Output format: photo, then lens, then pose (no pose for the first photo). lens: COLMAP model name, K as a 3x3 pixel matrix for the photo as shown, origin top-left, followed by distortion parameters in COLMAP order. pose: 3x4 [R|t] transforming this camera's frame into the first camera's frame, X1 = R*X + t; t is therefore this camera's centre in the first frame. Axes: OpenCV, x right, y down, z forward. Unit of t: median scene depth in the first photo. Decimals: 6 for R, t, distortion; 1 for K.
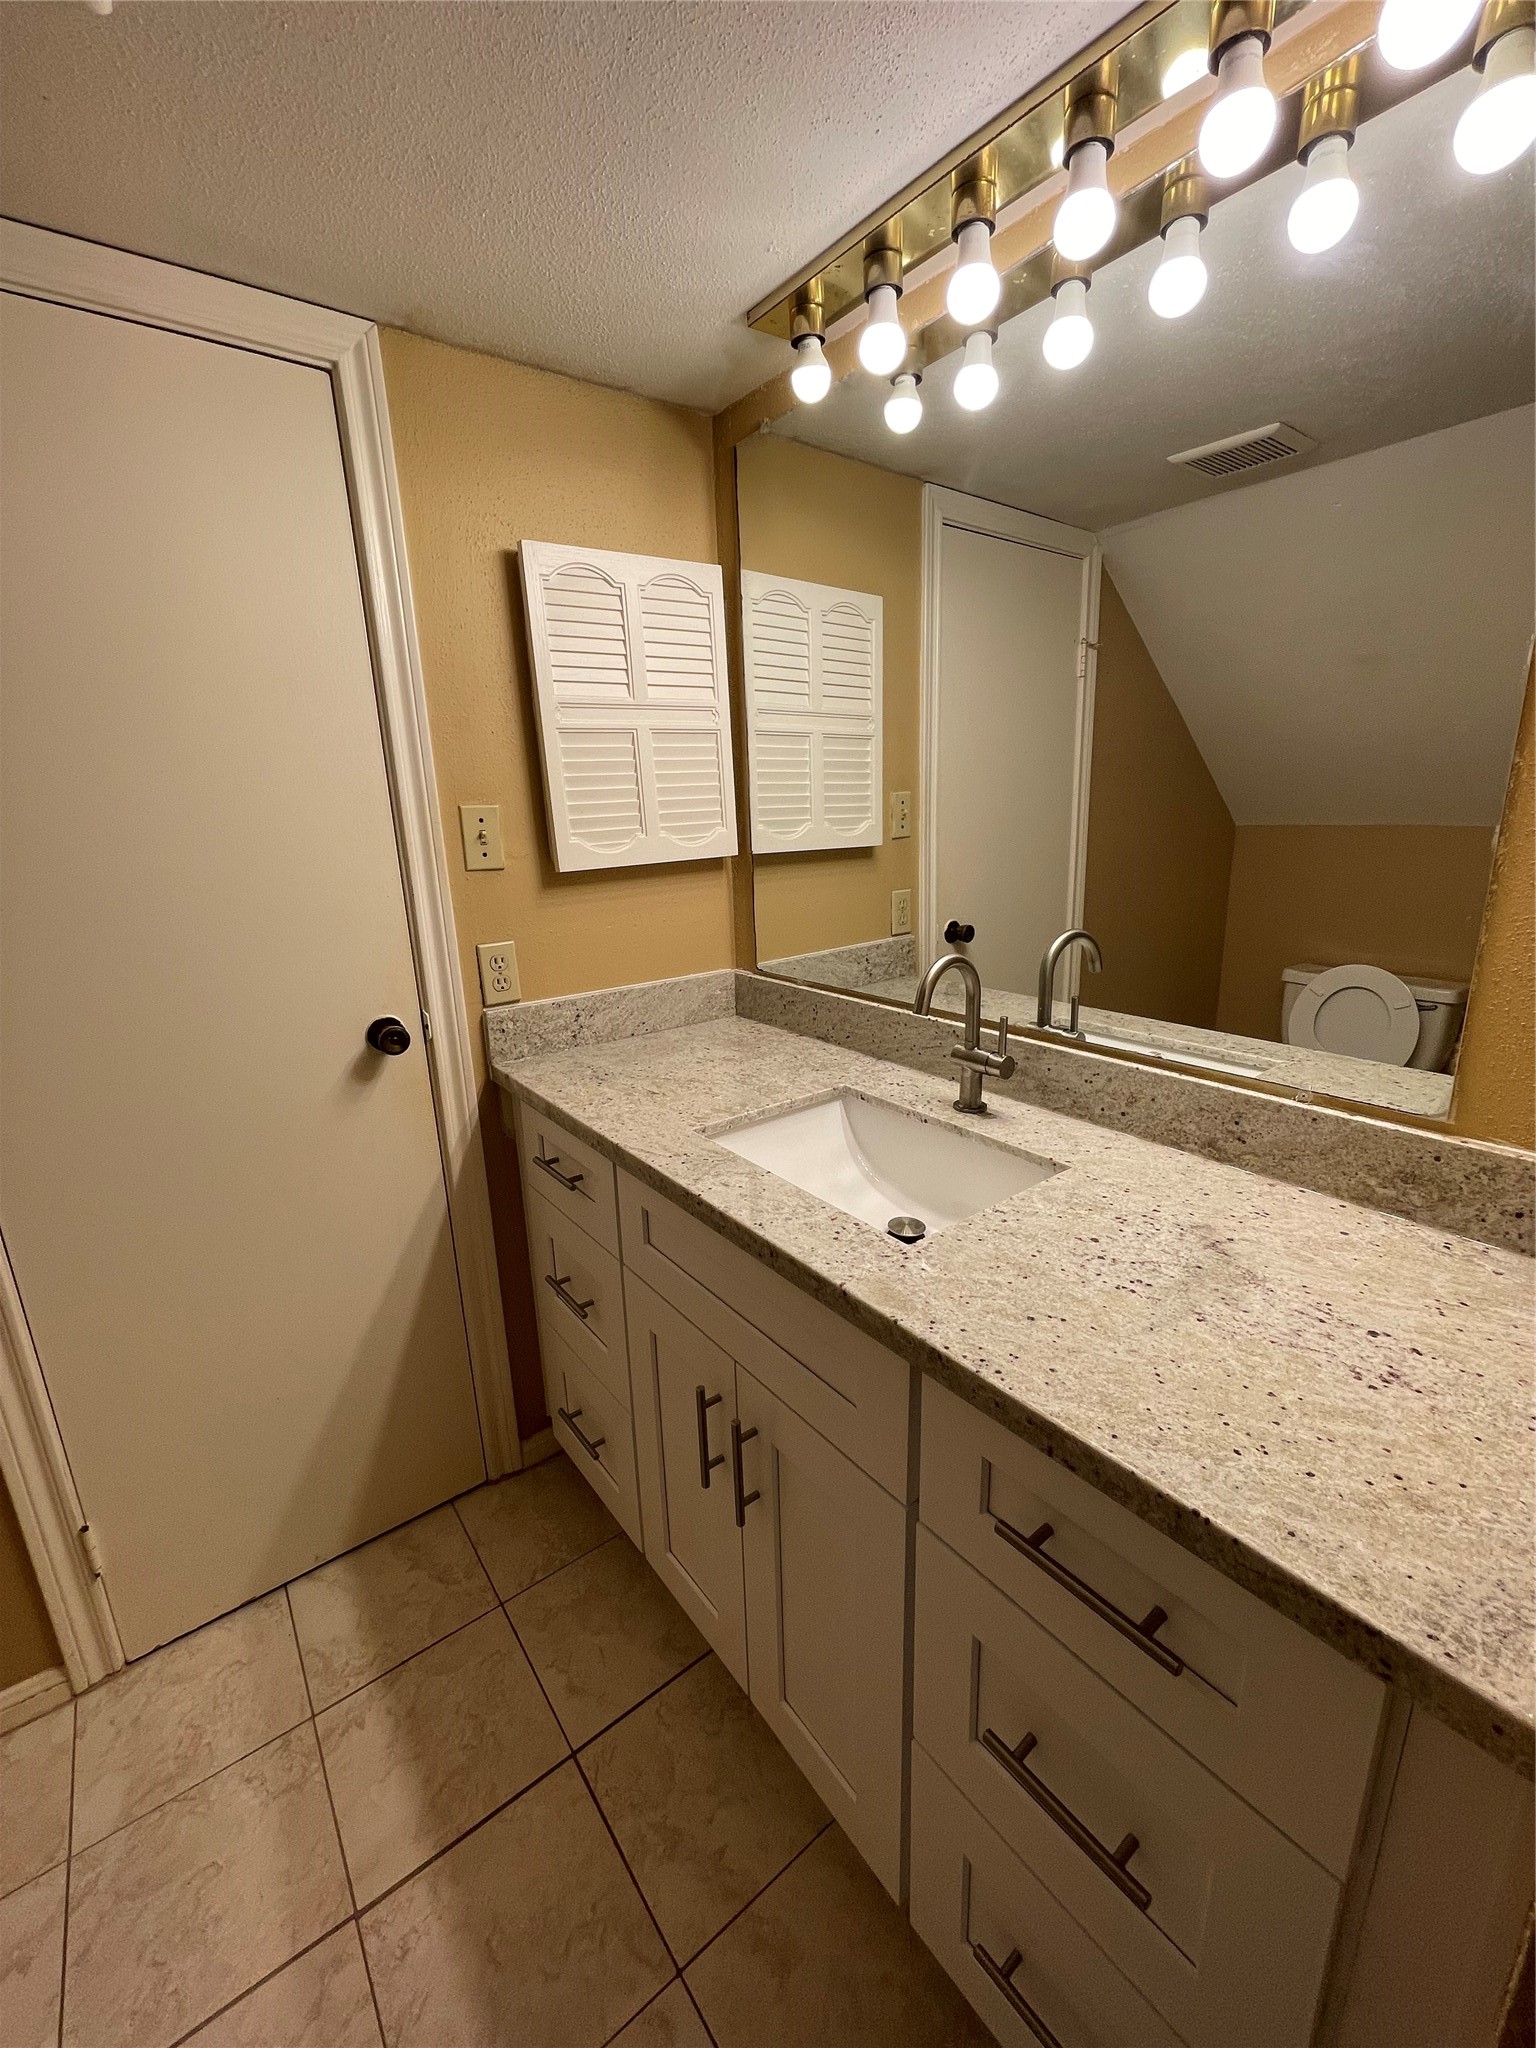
lens RADIAL K [[833.1, 0, 768.0], [0, 833.1, 1024.0], [0, 0, 1]] dist [0.001695, 0.000314]
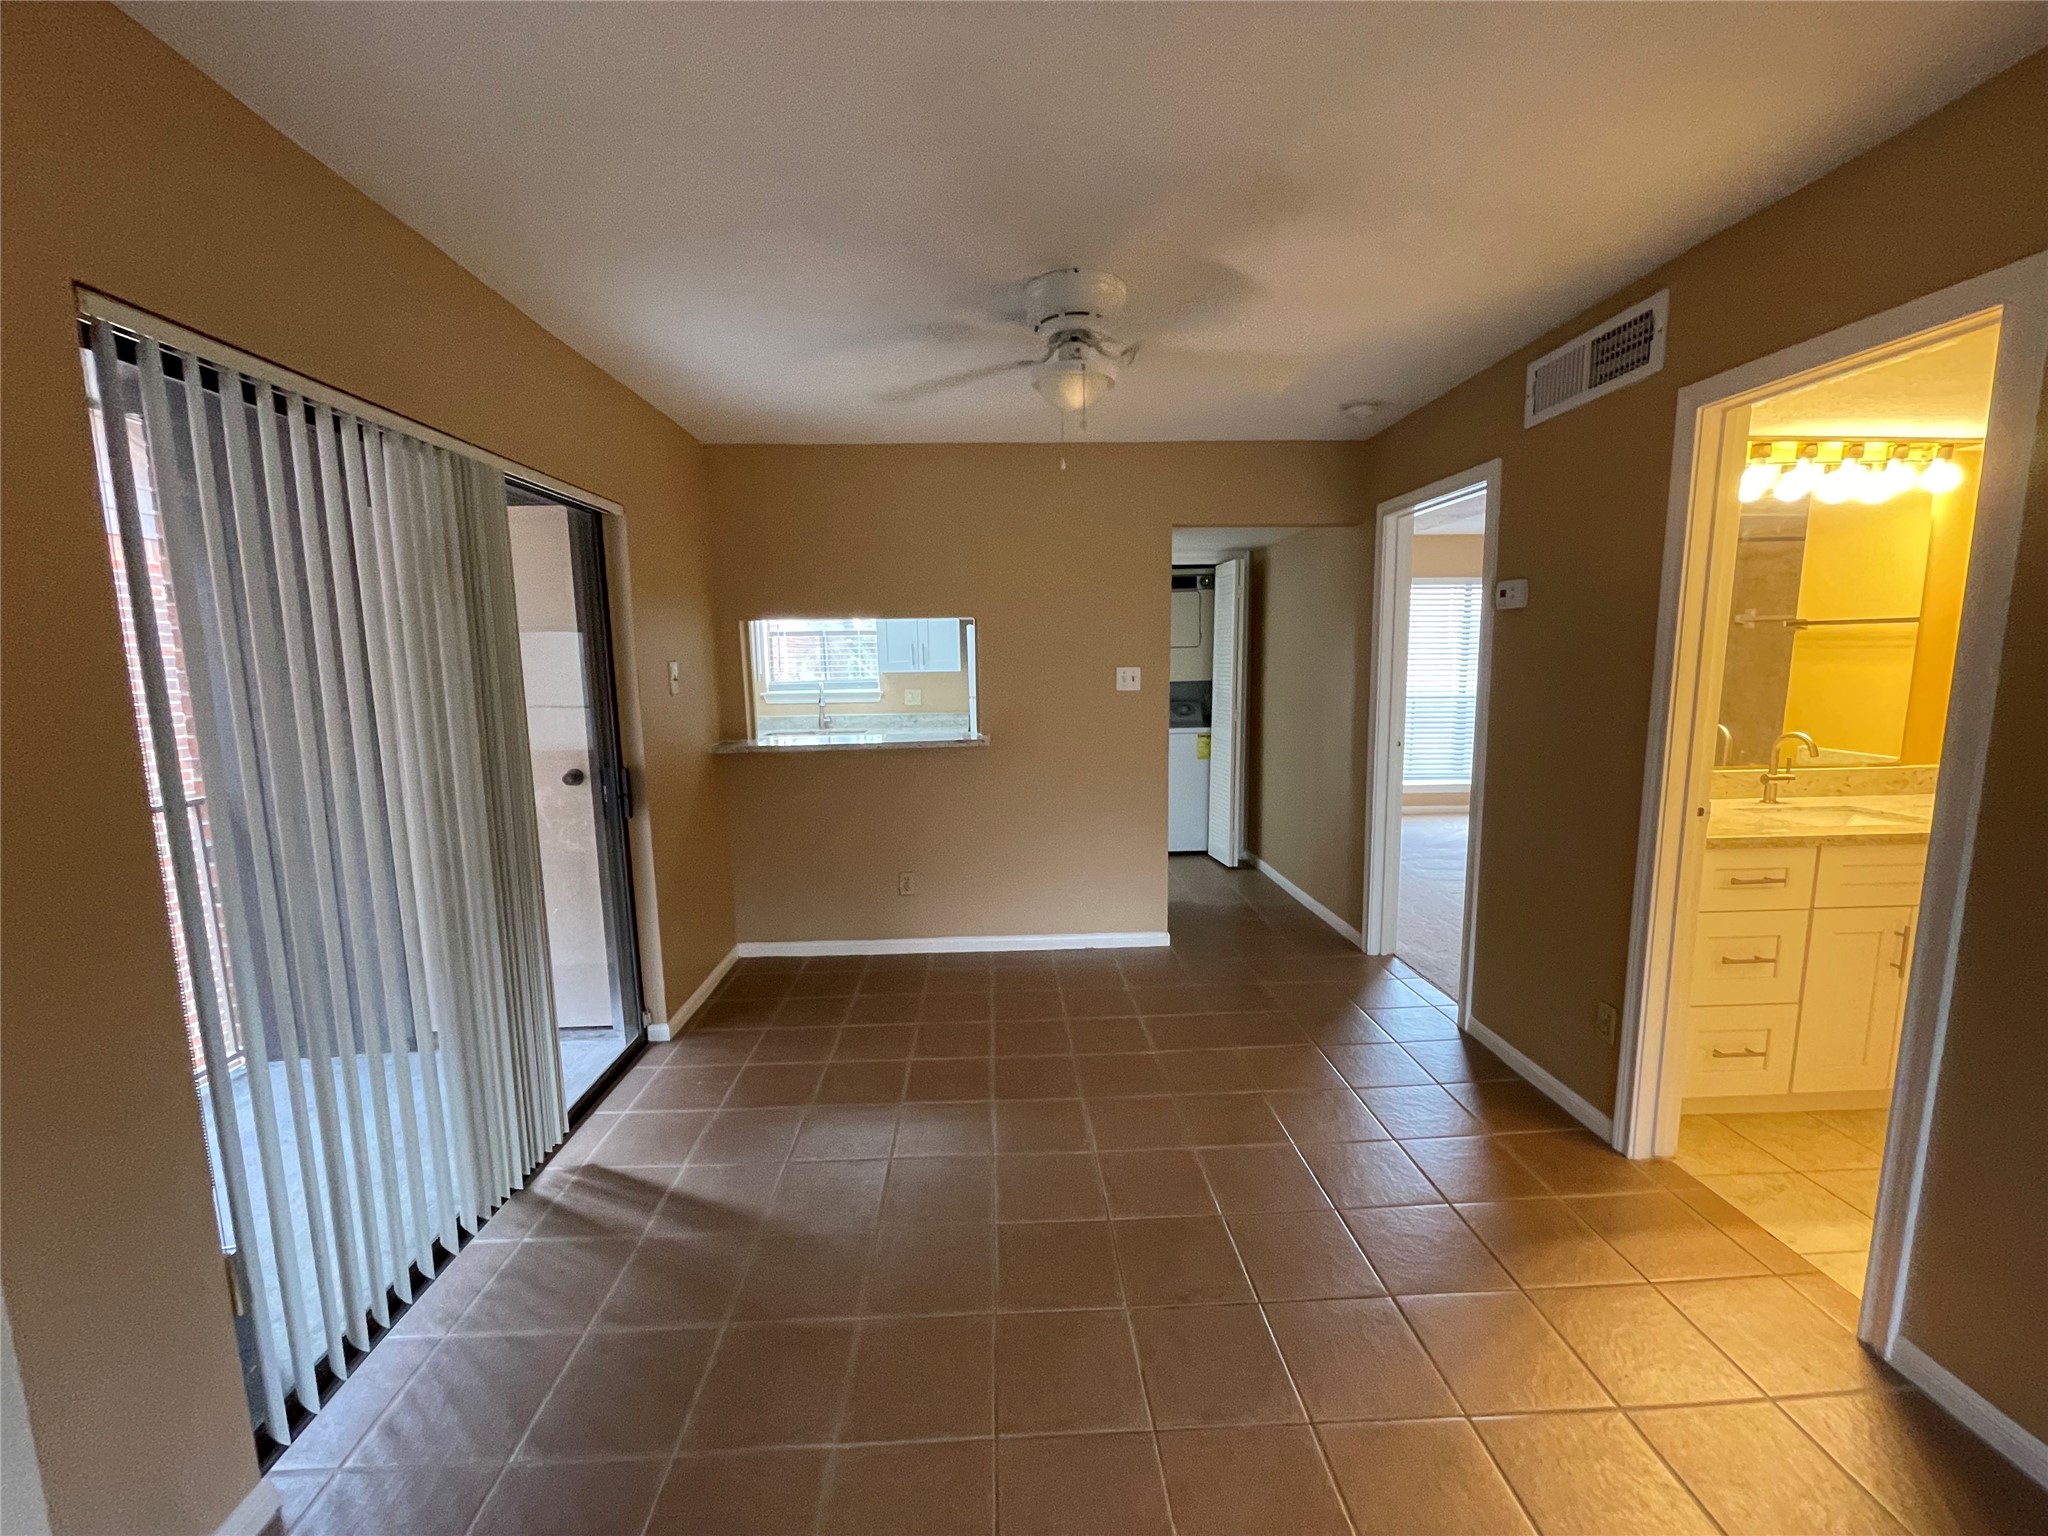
lens RADIAL K [[822.6, 0, 1014.5], [0, 822.6, 767.6], [0, 0, 1]] dist [-0.000993, -0.000051]
pose [[0.576122, -0.087478, 0.812669, -2.925549], [0.203704, 0.978251, -0.039108, -0.342355], [-0.791573, 0.188075, 0.581412, 1.415572]]
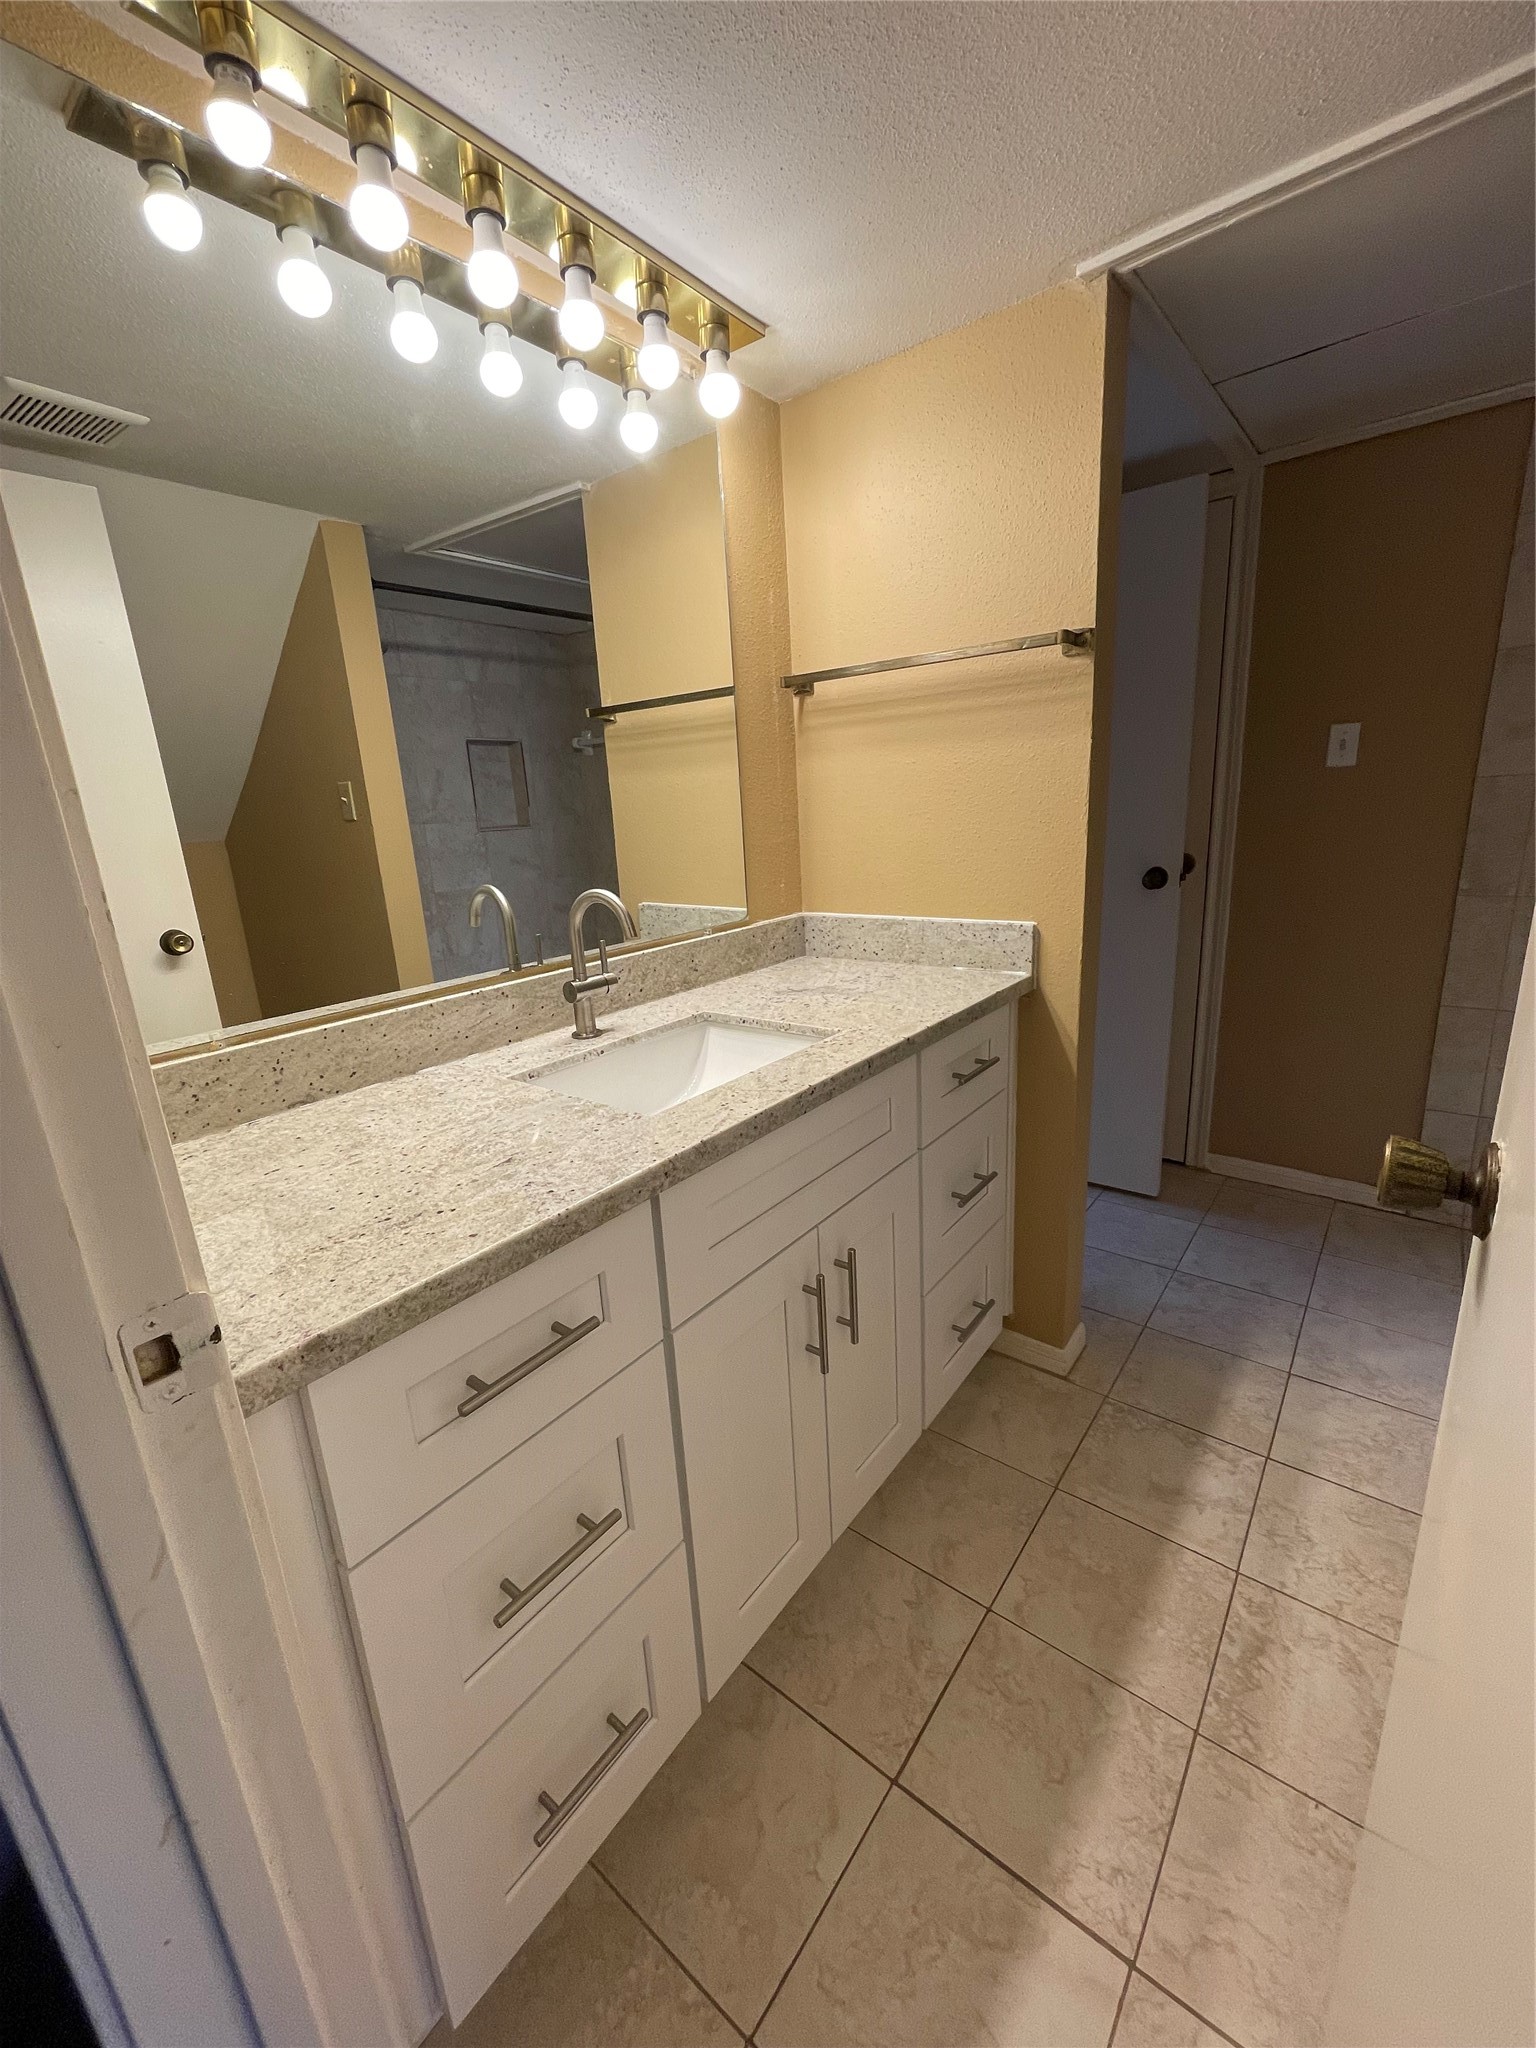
lens RADIAL K [[833.1, 0, 768.0], [0, 833.1, 1024.0], [0, 0, 1]] dist [0.001695, 0.000314]
pose [[-0.252934, -0.205732, 0.945356, -0.929868], [0.306329, 0.909827, 0.279959, -0.161052], [-0.917707, 0.360402, -0.167105, 1.042454]]
